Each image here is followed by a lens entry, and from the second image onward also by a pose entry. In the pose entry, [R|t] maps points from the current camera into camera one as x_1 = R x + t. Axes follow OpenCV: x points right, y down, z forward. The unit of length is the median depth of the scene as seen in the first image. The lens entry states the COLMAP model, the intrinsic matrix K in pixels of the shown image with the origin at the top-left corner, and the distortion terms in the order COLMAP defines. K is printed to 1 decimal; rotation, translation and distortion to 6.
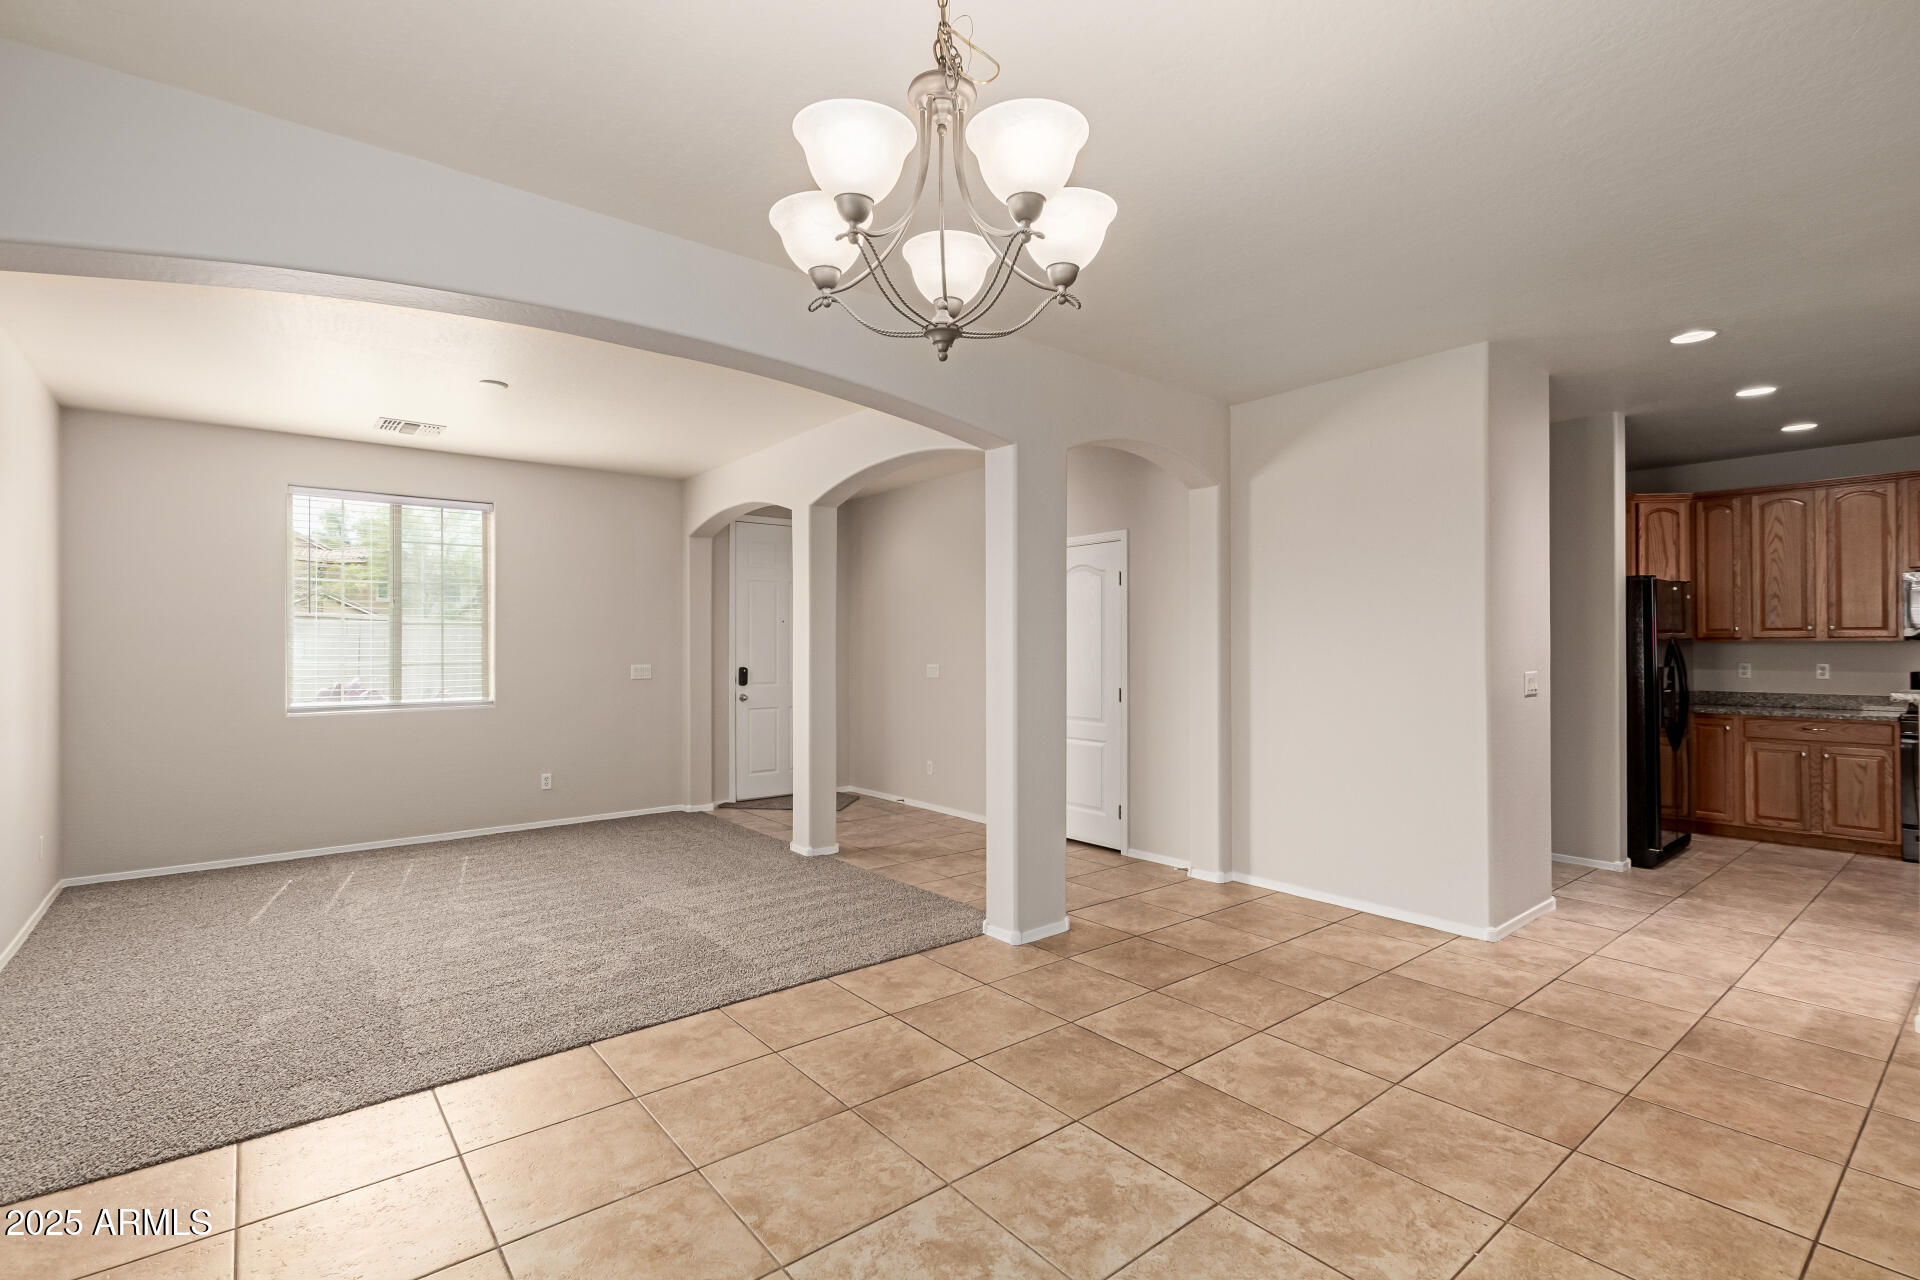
lens RADIAL K [[878.1, 0, 952.8], [0, 878.1, 639.3], [0, 0, 1]] dist [0.004516, -0.000085]
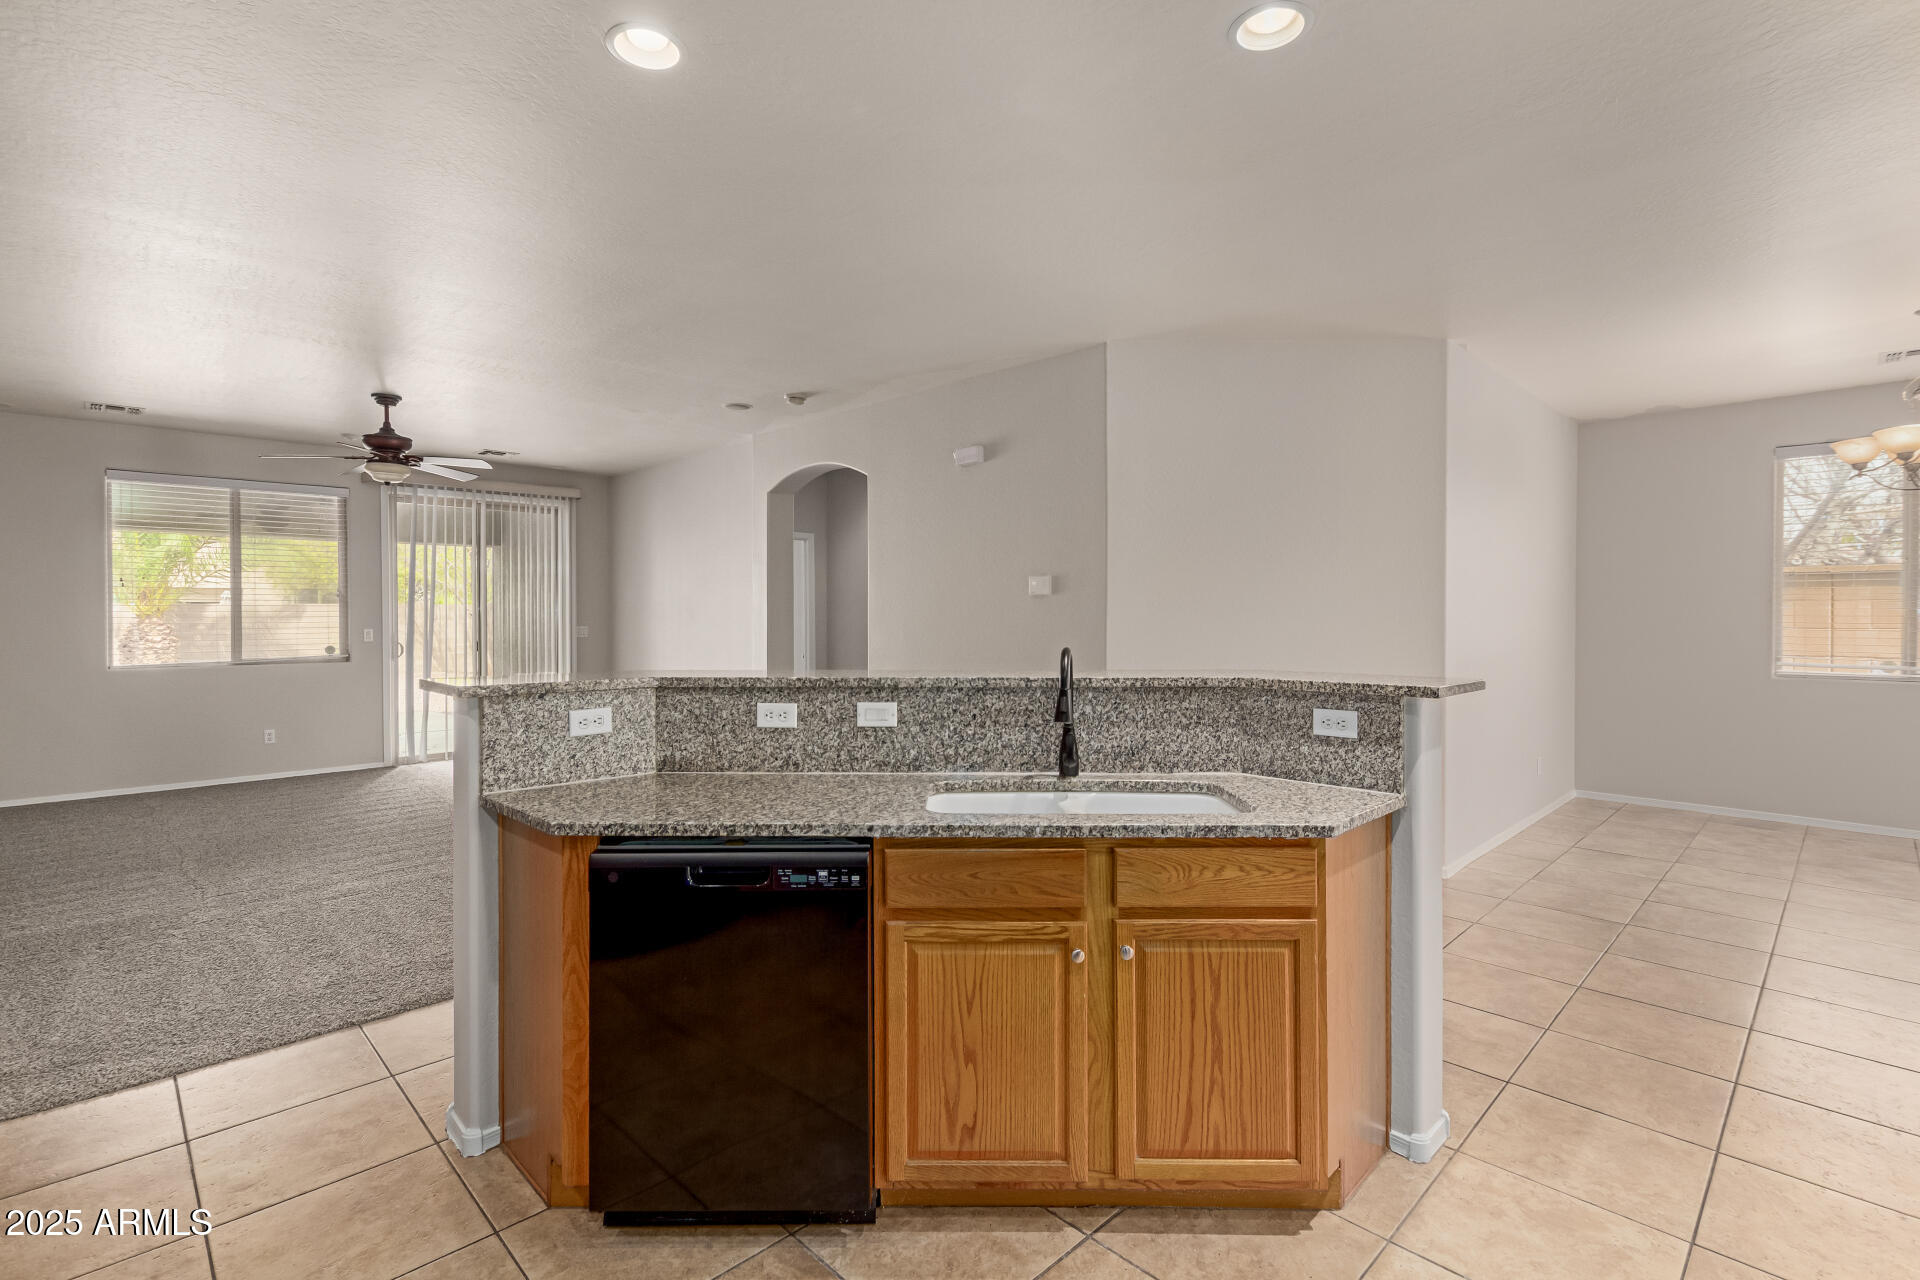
lens RADIAL K [[887.6, 0, 950.8], [0, 887.6, 617.3], [0, 0, 1]] dist [0.000951, 0.000083]
pose [[-0.995445, 0.003360, -0.095278, 0.964151], [0.003844, 0.999981, -0.004893, 0.007873], [0.095259, -0.005237, -0.995439, 1.042545]]
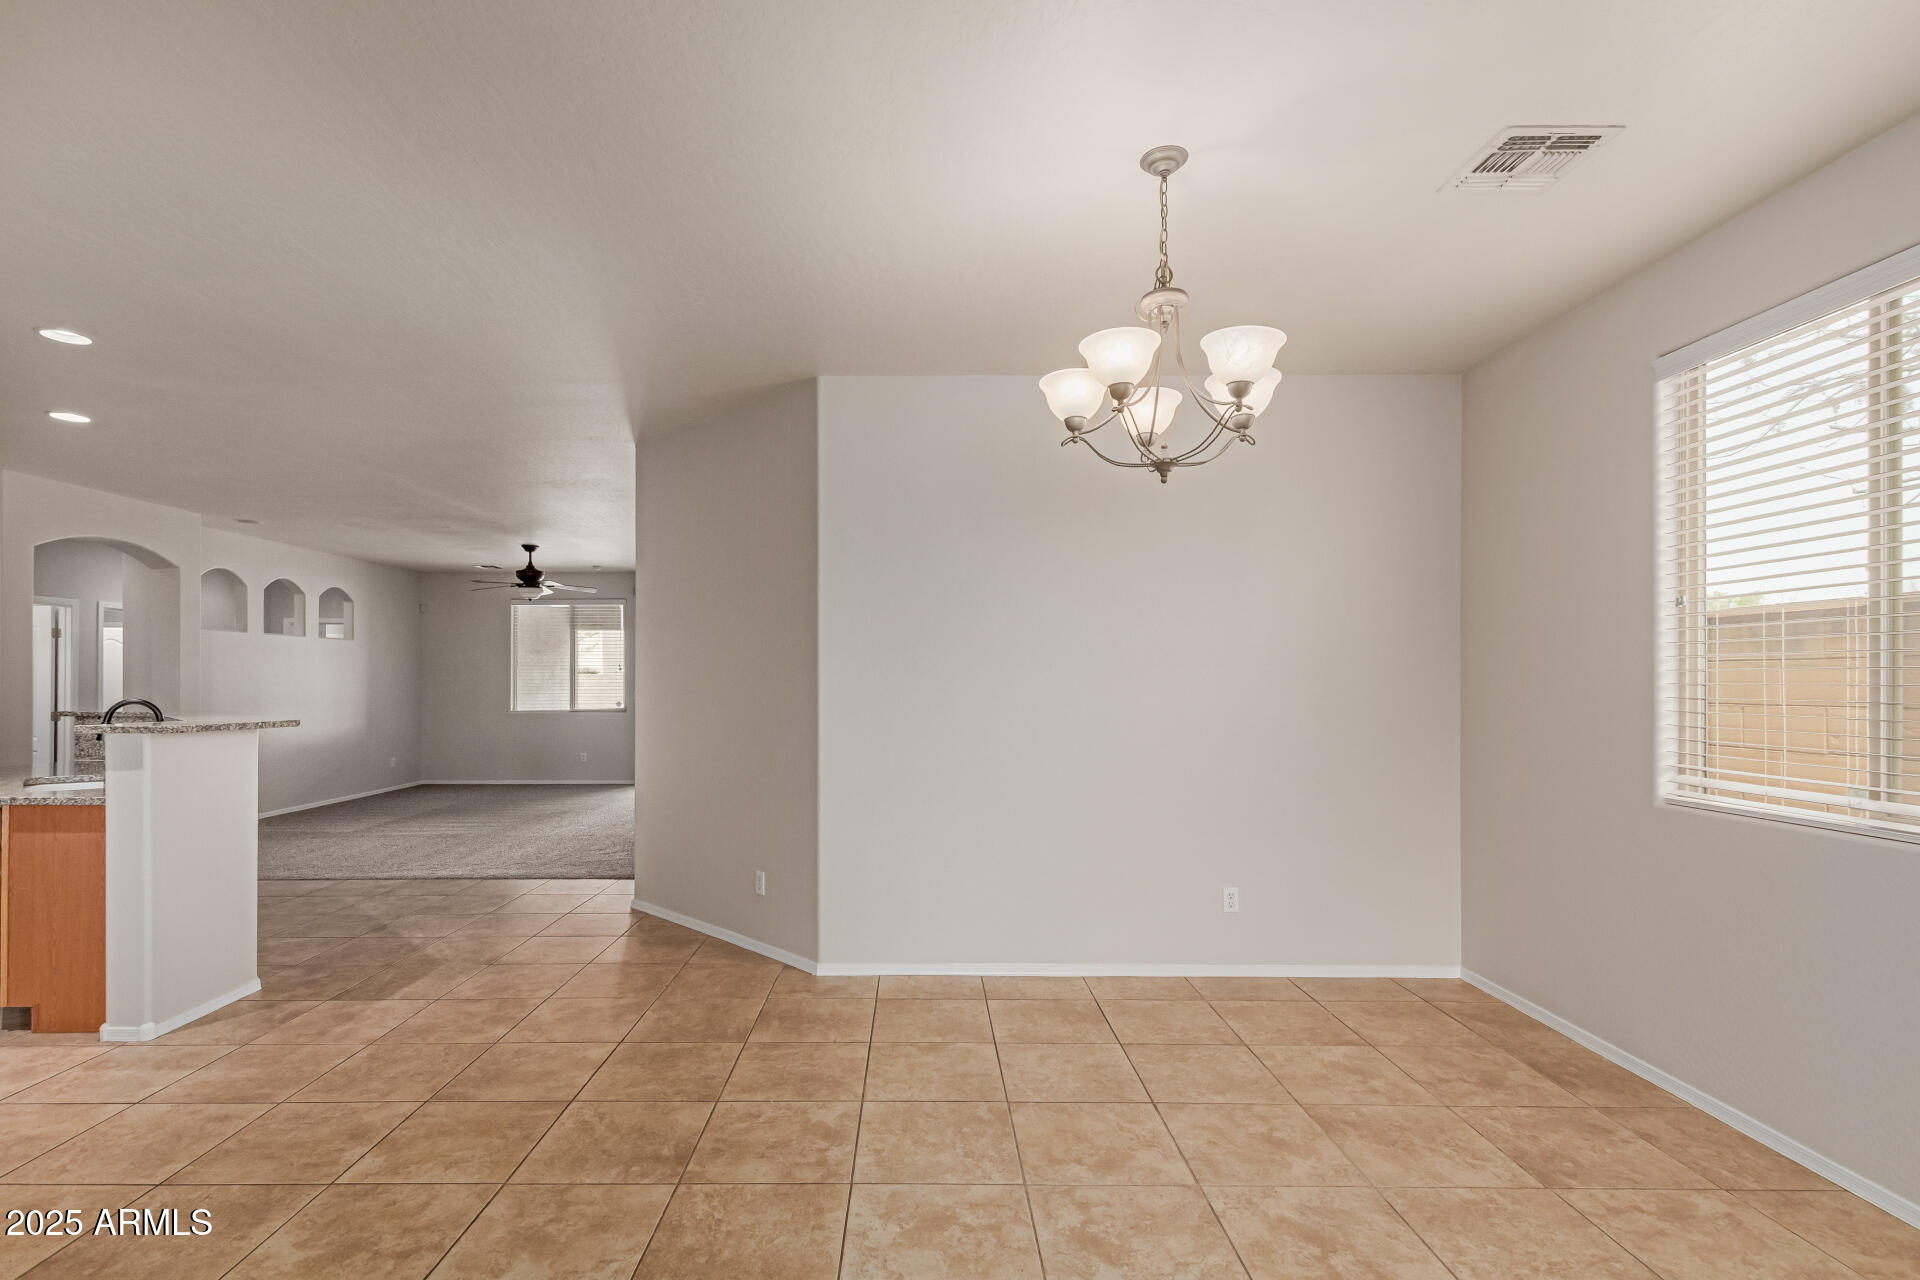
lens RADIAL K [[891.5, 0, 916.5], [0, 891.5, 681.1], [0, 0, 1]] dist [0.009180, -0.000468]
pose [[-0.777255, 0.002236, 0.629182, -0.198194], [-0.003997, 0.999956, -0.008491, 0.008242], [-0.629173, -0.009114, -0.777212, 0.771562]]
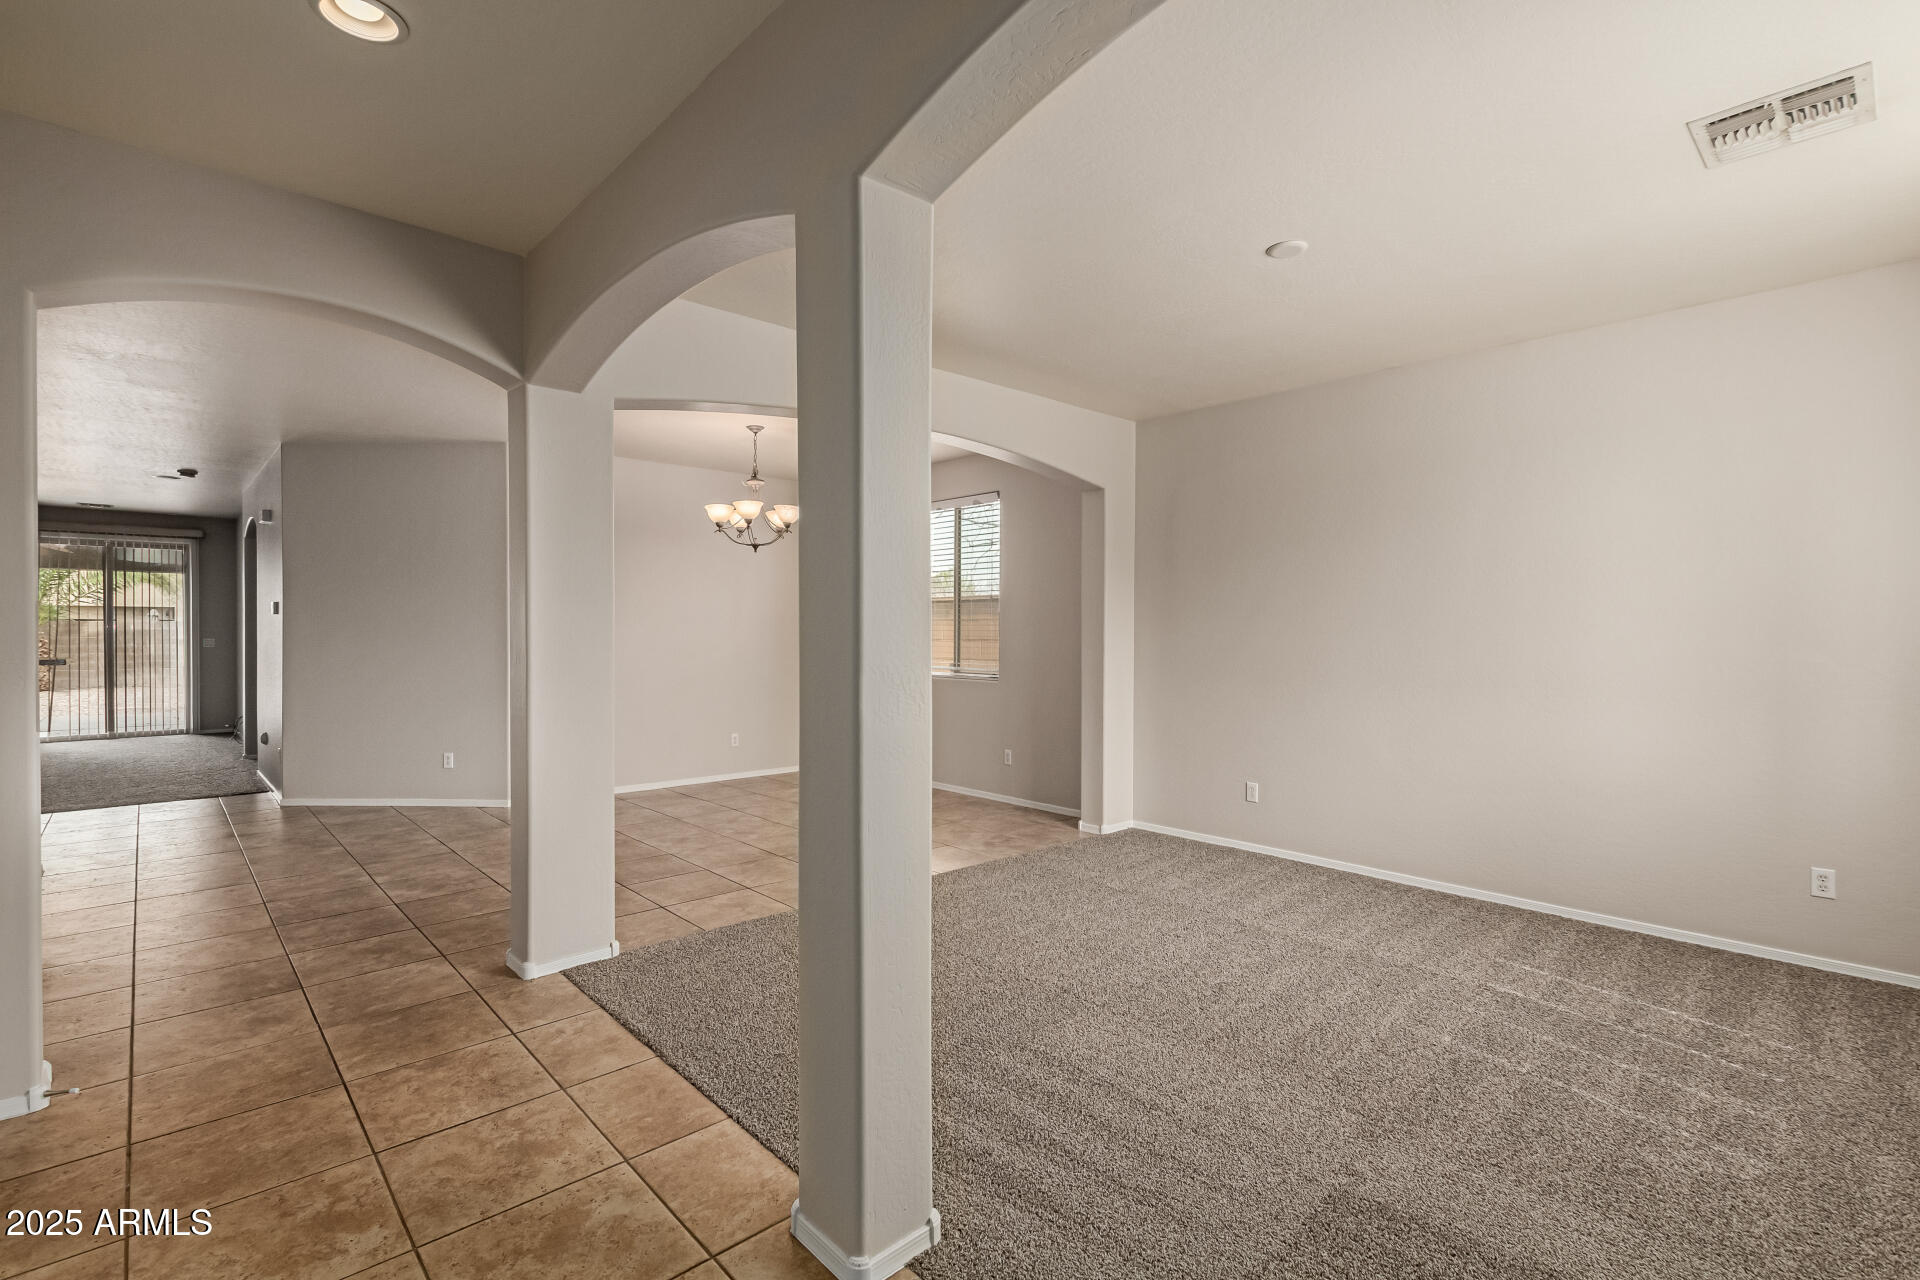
lens RADIAL K [[878.6, 0, 954.7], [0, 878.6, 642.1], [0, 0, 1]] dist [0.010434, -0.000446]
pose [[-0.998000, 0.000637, -0.063205, -0.198954], [0.000285, 0.999984, 0.005579, 0.015081], [0.063208, 0.005550, -0.997985, 1.546119]]
